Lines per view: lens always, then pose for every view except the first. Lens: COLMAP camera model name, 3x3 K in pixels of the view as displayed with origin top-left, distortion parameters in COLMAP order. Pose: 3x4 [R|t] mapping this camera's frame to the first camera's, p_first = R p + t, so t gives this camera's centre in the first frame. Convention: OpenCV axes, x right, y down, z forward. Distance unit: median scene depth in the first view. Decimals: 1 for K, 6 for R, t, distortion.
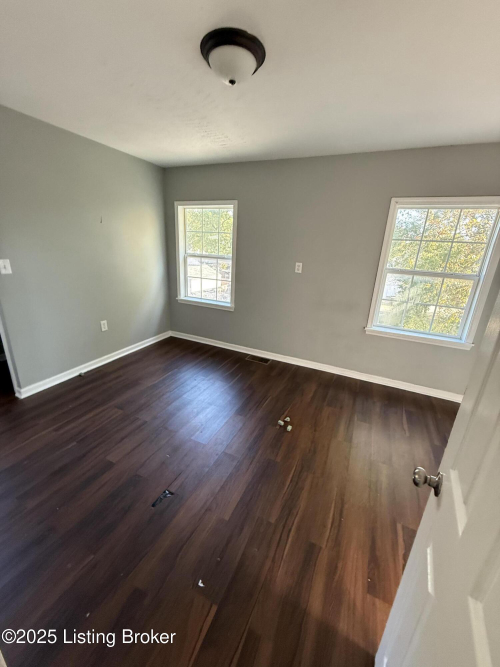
lens RADIAL K [[268.2, 0, 252.3], [0, 268.2, 329.7], [0, 0, 1]] dist [0.002286, -0.000695]
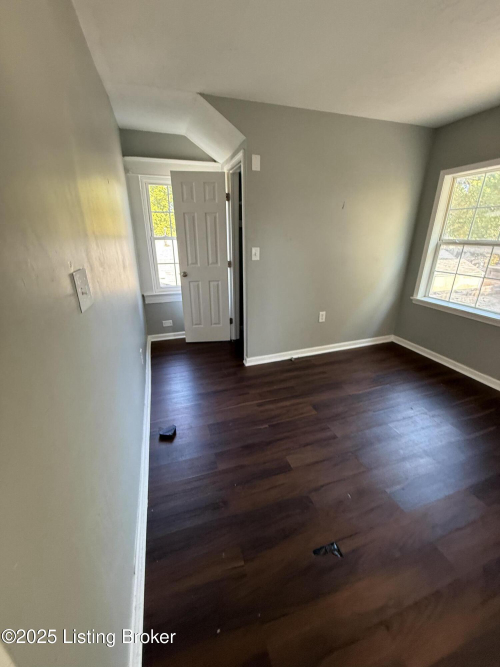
lens RADIAL K [[268.2, 0, 252.9], [0, 268.2, 332.4], [0, 0, 1]] dist [0.002286, -0.000695]
pose [[0.689077, 0.209042, -0.693884, -0.046108], [-0.187518, 0.976316, 0.107911, -0.019103], [0.700008, 0.055757, 0.711955, 0.155384]]
